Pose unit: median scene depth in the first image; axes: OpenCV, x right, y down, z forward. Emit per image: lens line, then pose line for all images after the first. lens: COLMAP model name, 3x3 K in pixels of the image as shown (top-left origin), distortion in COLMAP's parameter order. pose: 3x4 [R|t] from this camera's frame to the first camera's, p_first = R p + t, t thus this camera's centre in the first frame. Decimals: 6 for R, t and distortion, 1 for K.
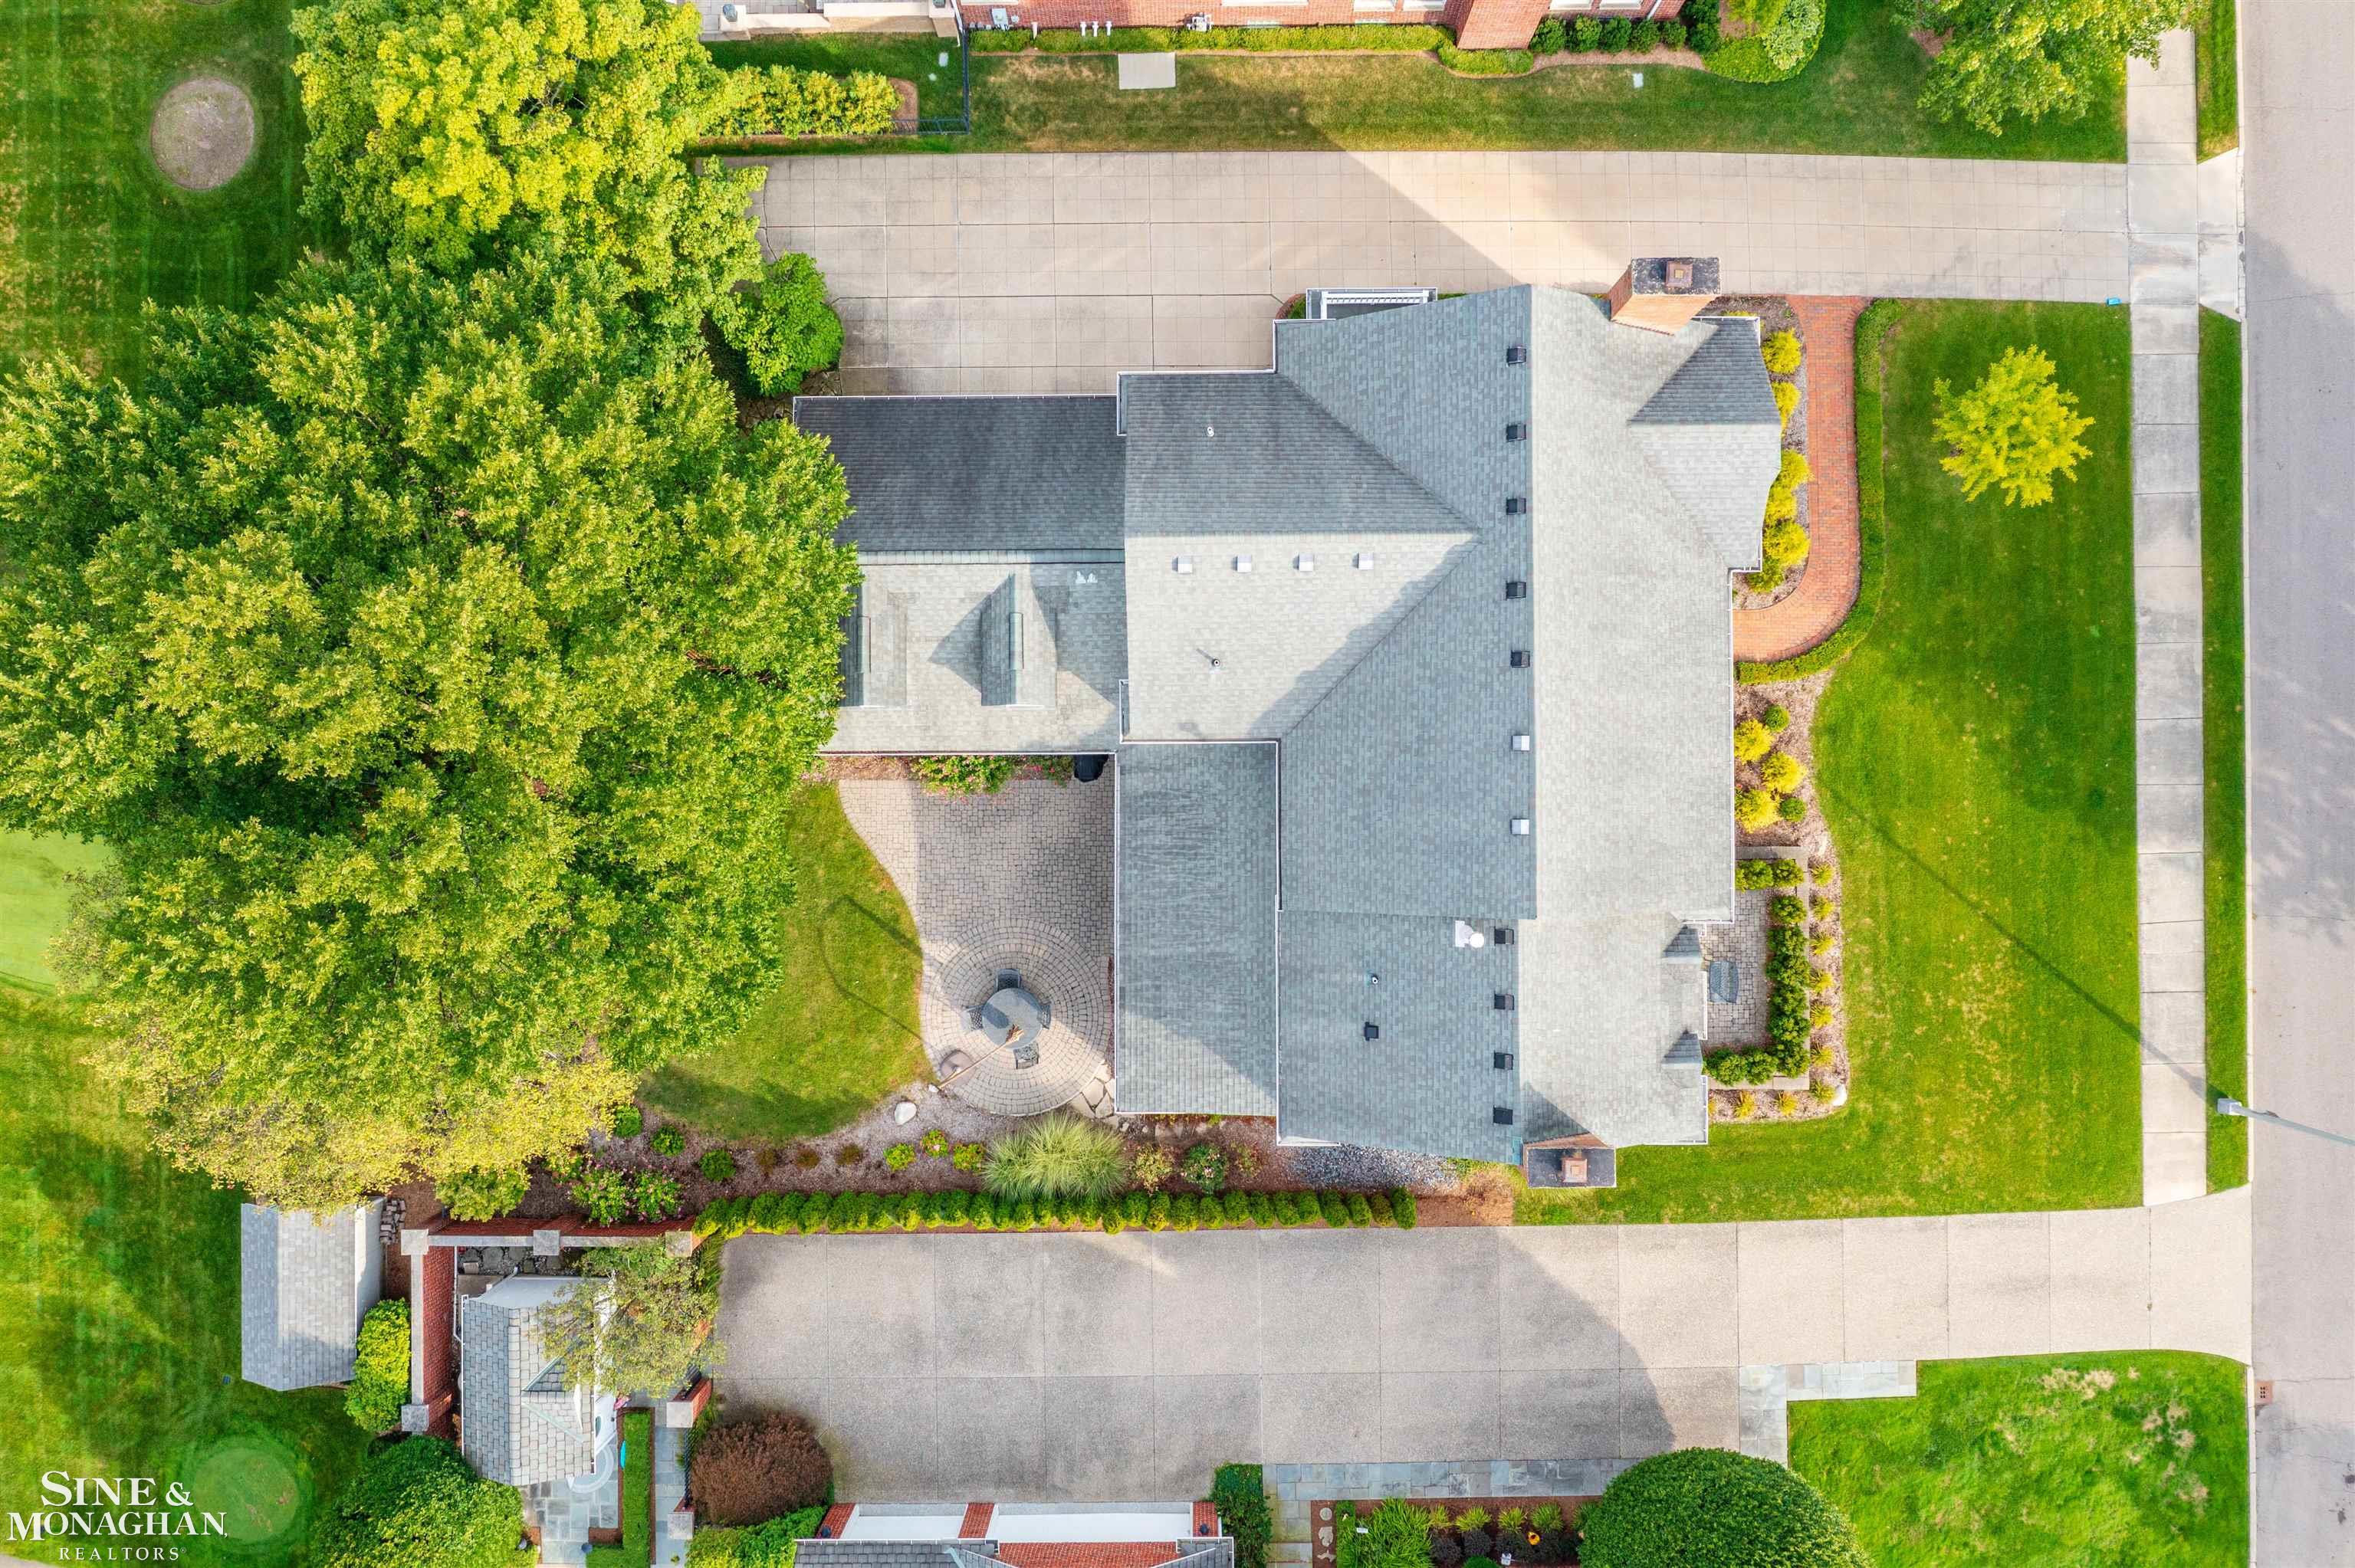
lens RADIAL K [[1839.9, 0, 1178.1], [0, 1839.9, 779.3], [0, 0, 1]] dist [-0.029317, 0.004677]
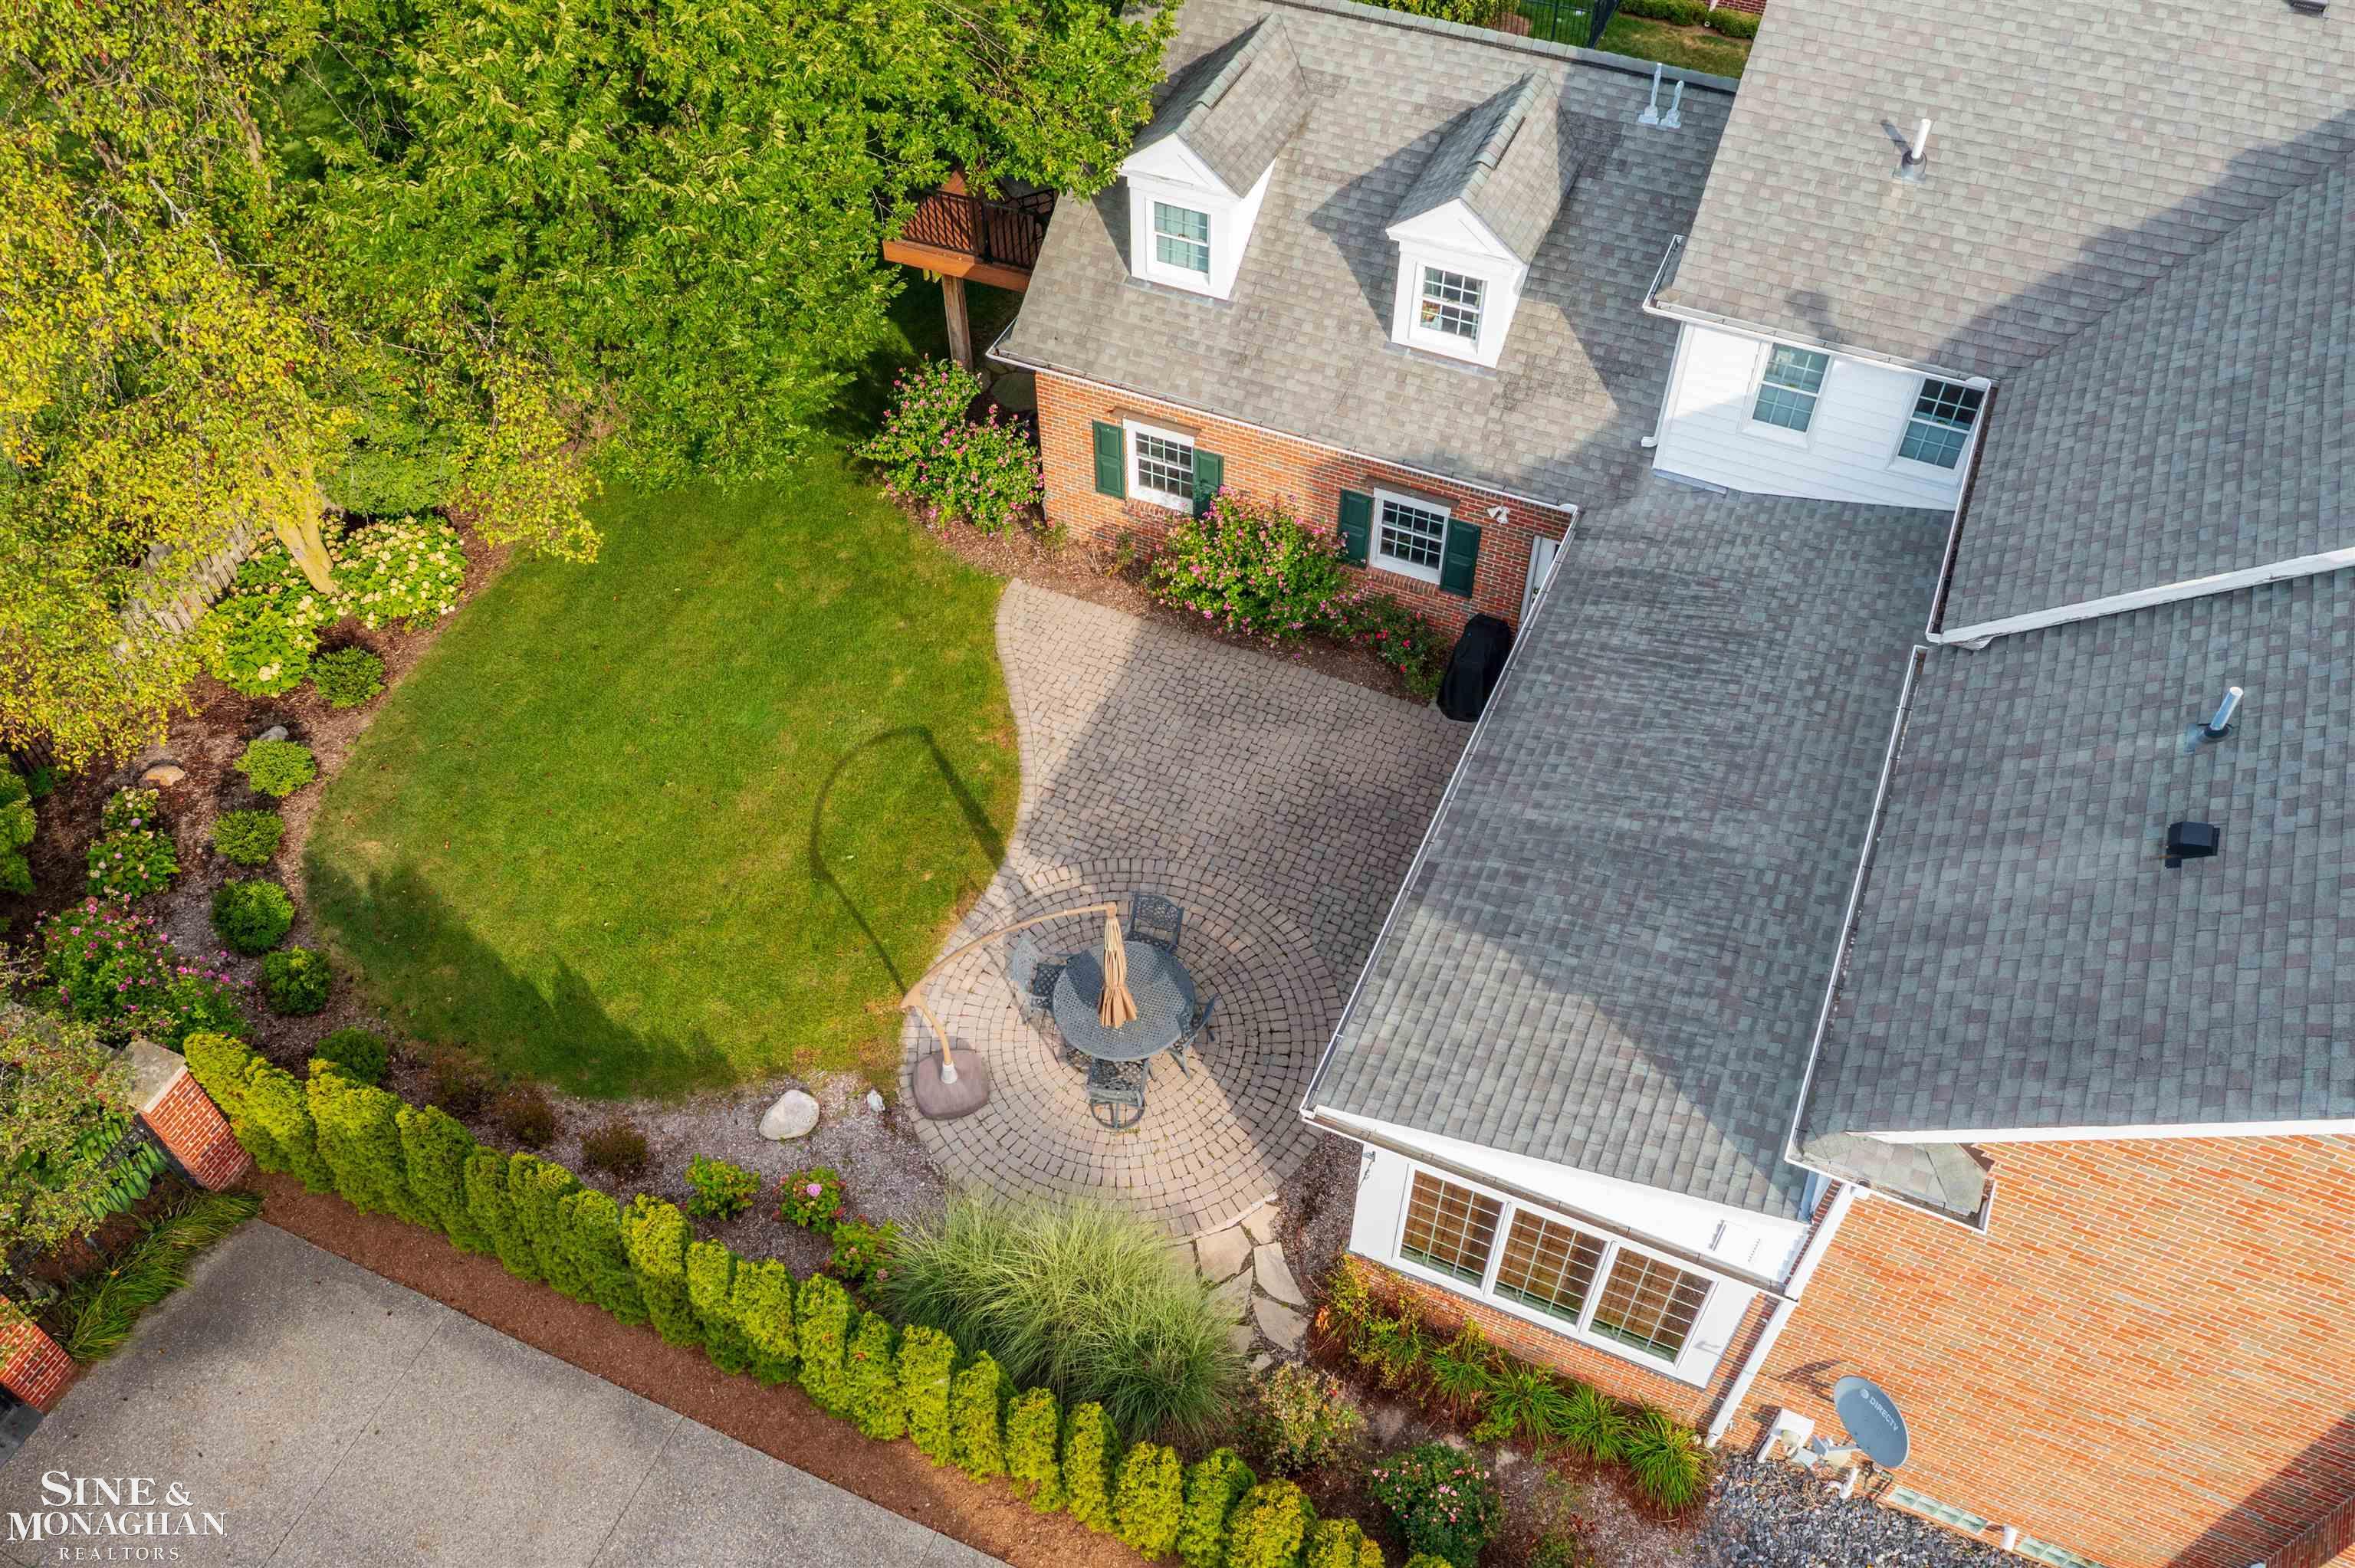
lens RADIAL K [[1839.9, 0, 1183.2], [0, 1839.9, 788.0], [0, 0, 1]] dist [-0.029317, 0.004677]
pose [[0.912657, 0.314400, -0.261171, 0.020586], [-0.408714, 0.706954, -0.577207, 0.361298], [0.003162, 0.633537, 0.773706, 0.681144]]
